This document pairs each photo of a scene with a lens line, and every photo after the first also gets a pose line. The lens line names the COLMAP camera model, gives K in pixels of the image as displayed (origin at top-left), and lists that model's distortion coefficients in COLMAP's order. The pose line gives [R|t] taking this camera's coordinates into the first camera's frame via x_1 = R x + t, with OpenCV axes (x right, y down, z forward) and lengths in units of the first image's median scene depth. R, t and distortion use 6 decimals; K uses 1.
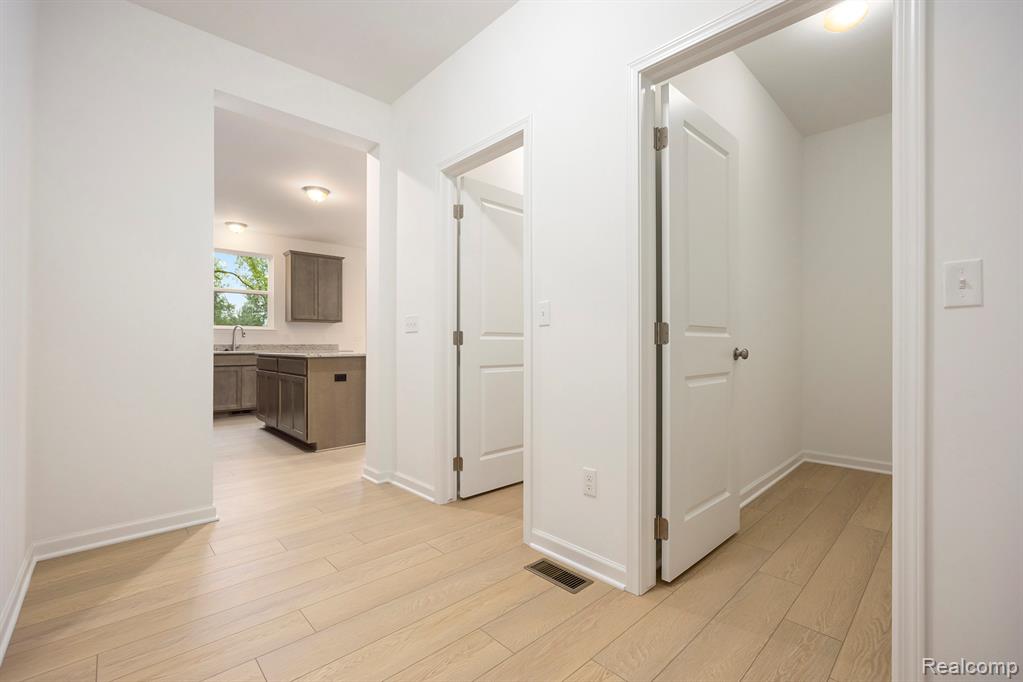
lens RADIAL K [[438.7, 0, 509.0], [0, 438.7, 344.7], [0, 0, 1]] dist [-0.027249, 0.003652]
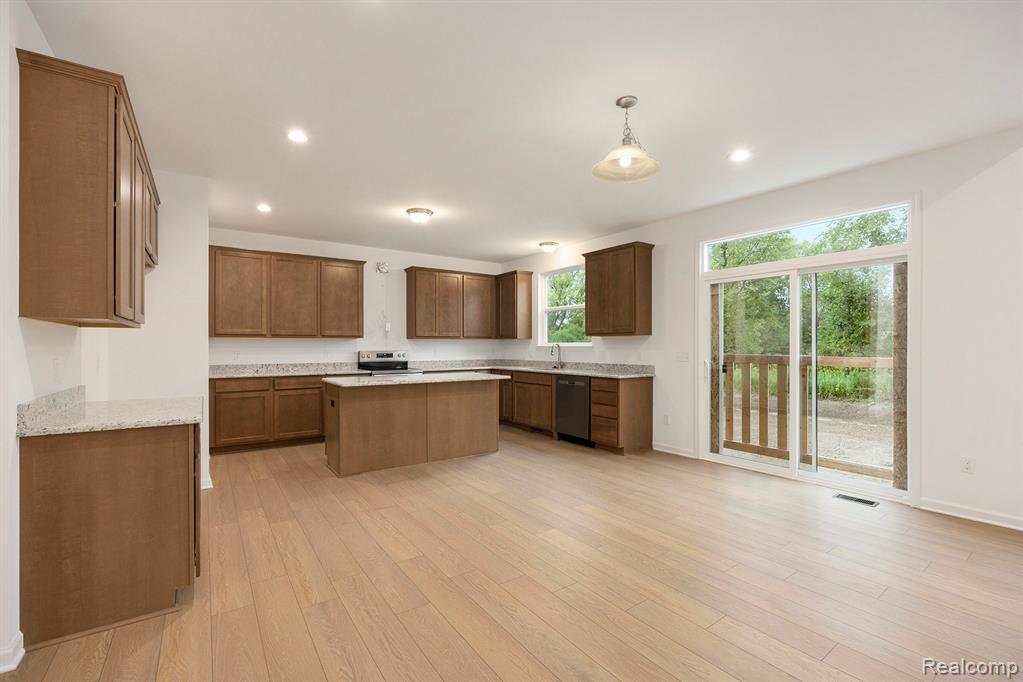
lens RADIAL K [[438.7, 0, 506.9], [0, 438.7, 342.0], [0, 0, 1]] dist [-0.027249, 0.003652]
pose [[-0.141762, -0.004546, -0.989890, 0.357537], [-0.000816, 0.999990, -0.004476, -0.038841], [0.989900, 0.000173, -0.141764, 0.963031]]
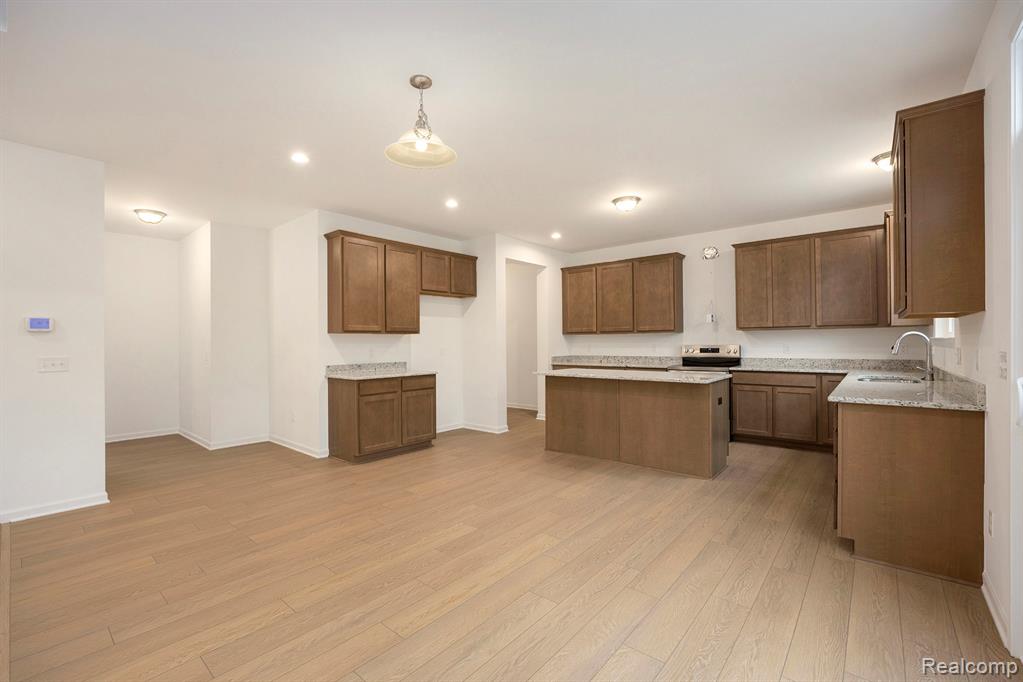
lens RADIAL K [[438.7, 0, 508.2], [0, 438.7, 347.7], [0, 0, 1]] dist [-0.027249, 0.003652]
pose [[-0.993405, 0.015601, -0.113595, -0.062481], [0.014021, 0.999794, 0.014691, -0.037024], [0.113801, 0.013002, -0.993419, 1.369590]]
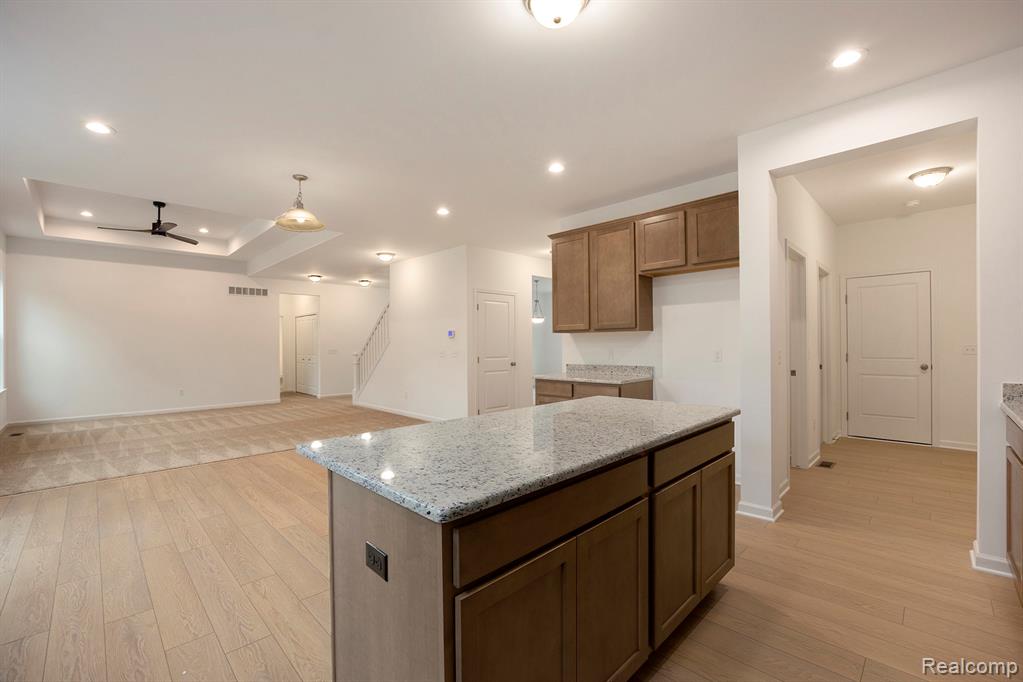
lens RADIAL K [[438.7, 0, 510.0], [0, 438.7, 341.8], [0, 0, 1]] dist [-0.027249, 0.003652]
pose [[-0.022381, 0.010884, 0.999690, -0.590758], [0.015116, 0.999830, -0.010547, -0.033669], [-0.999635, 0.014875, -0.022542, 0.758583]]
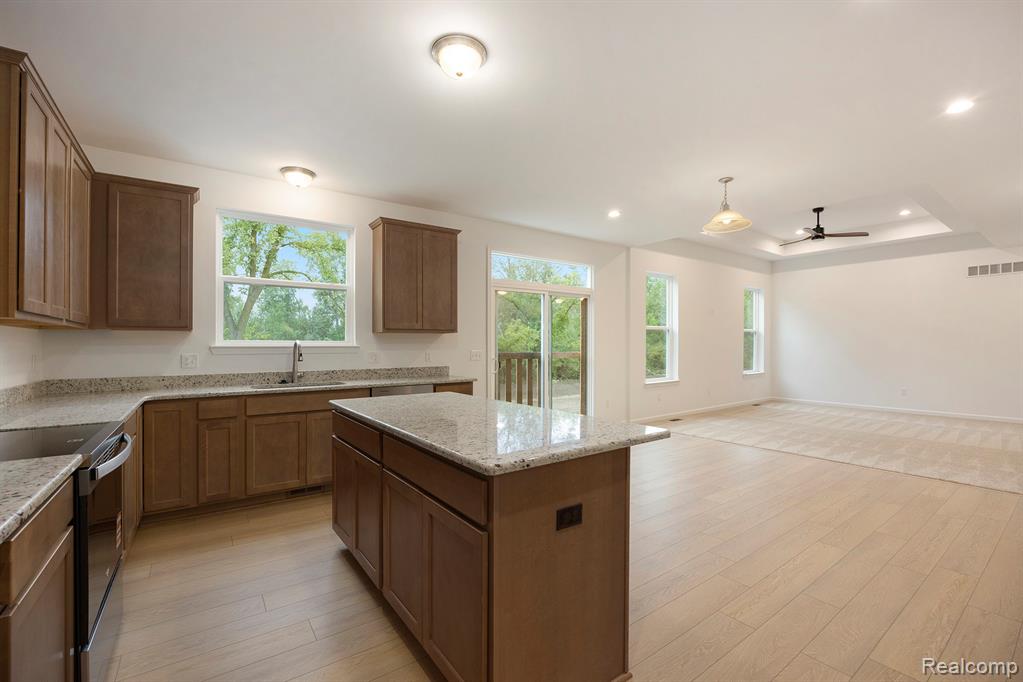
lens RADIAL K [[438.7, 0, 508.1], [0, 438.7, 346.8], [0, 0, 1]] dist [-0.027249, 0.003652]
pose [[0.991394, 0.002495, -0.130889, -0.240884], [-0.001739, 0.999981, 0.005891, -0.037452], [0.130902, -0.005613, 0.991379, 0.405049]]
